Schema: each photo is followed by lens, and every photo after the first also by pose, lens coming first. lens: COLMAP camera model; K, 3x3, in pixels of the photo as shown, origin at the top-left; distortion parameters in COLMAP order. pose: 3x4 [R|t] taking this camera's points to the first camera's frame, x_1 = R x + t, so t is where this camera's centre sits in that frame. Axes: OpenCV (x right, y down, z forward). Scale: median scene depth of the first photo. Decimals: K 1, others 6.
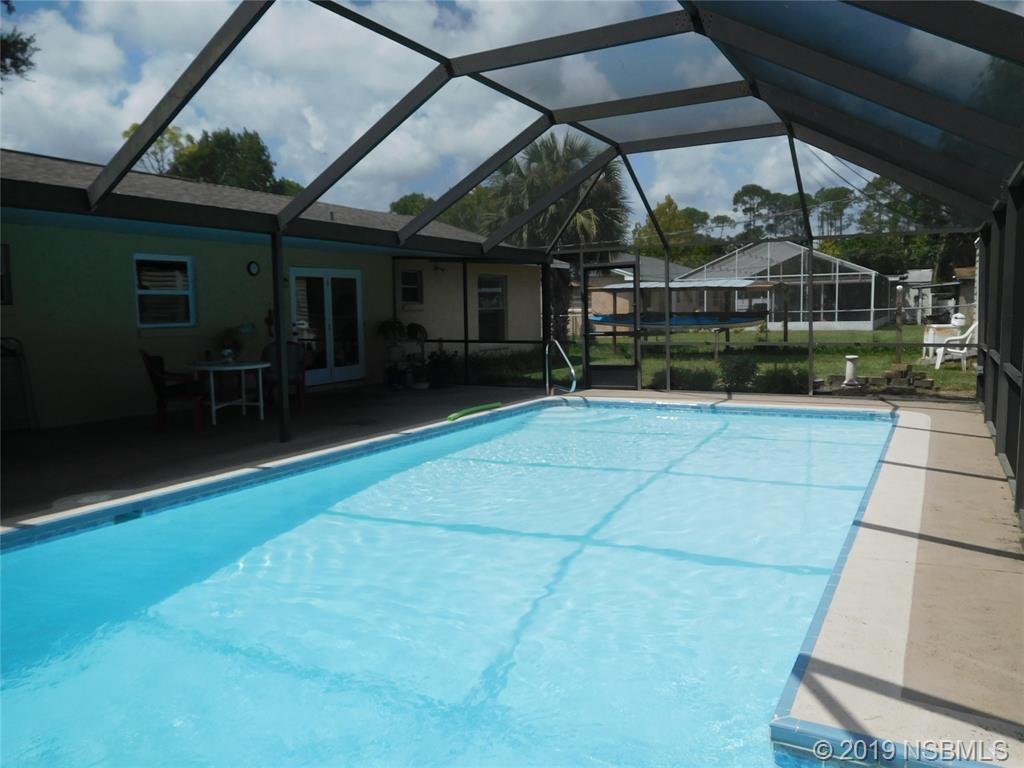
lens RADIAL K [[756.1, 0, 512.0], [0, 756.1, 384.0], [0, 0, 1]] dist [0.033327, -0.001708]
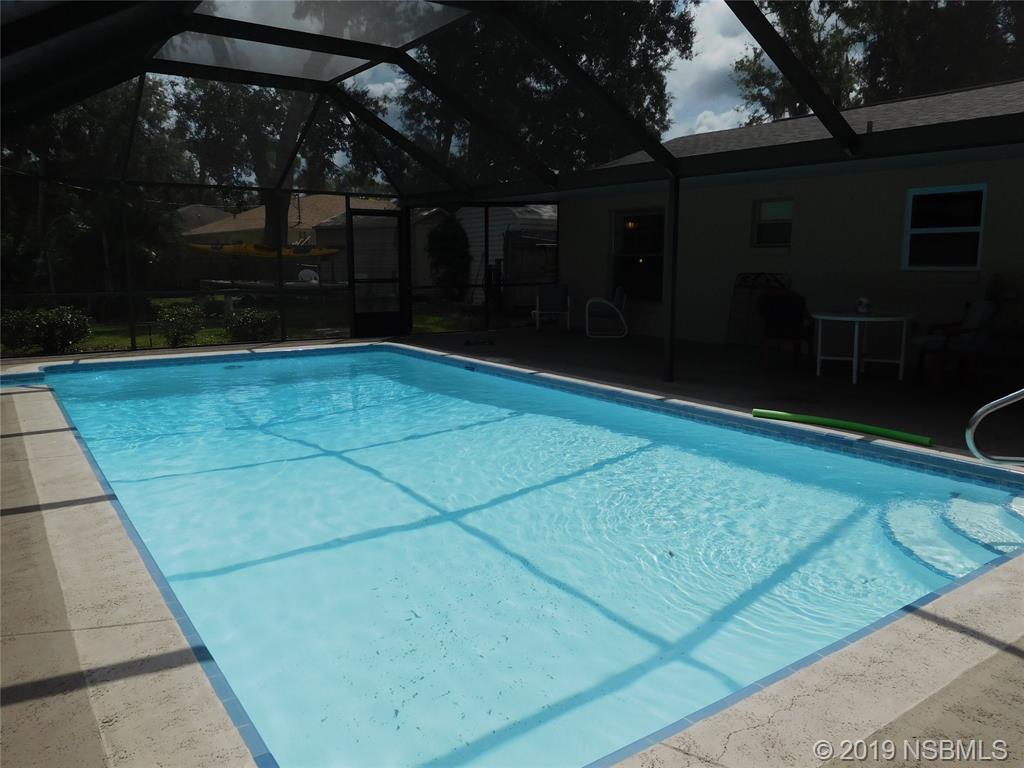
lens RADIAL K [[765.6, 0, 512.0], [0, 765.6, 384.0], [0, 0, 1]] dist [-0.010036, -0.008872]
pose [[-0.430072, 0.159890, -0.888523, 0.375186], [-0.081127, 0.973365, 0.214425, -0.066280], [0.899142, 0.164301, -0.405646, 0.646384]]
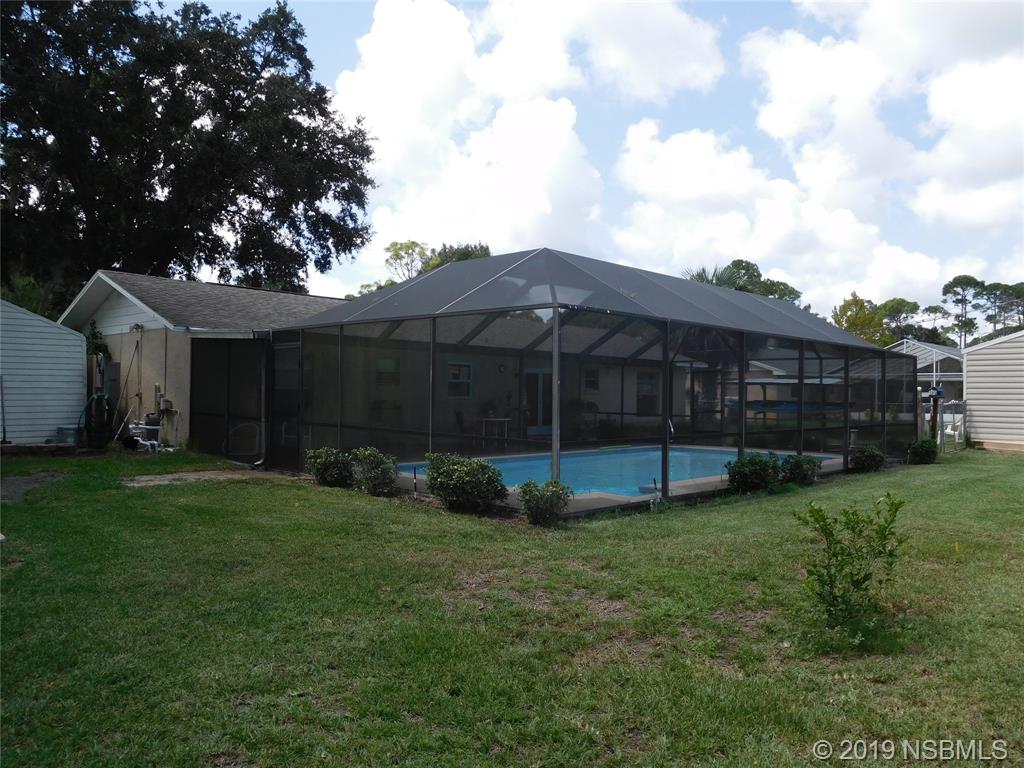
lens RADIAL K [[765.6, 0, 512.0], [0, 765.6, 384.0], [0, 0, 1]] dist [-0.010036, -0.008872]
pose [[0.964543, 0.020622, -0.263119, 0.128917], [-0.049785, 0.993261, -0.104658, 0.058158], [0.259188, 0.114046, 0.959070, -0.575542]]
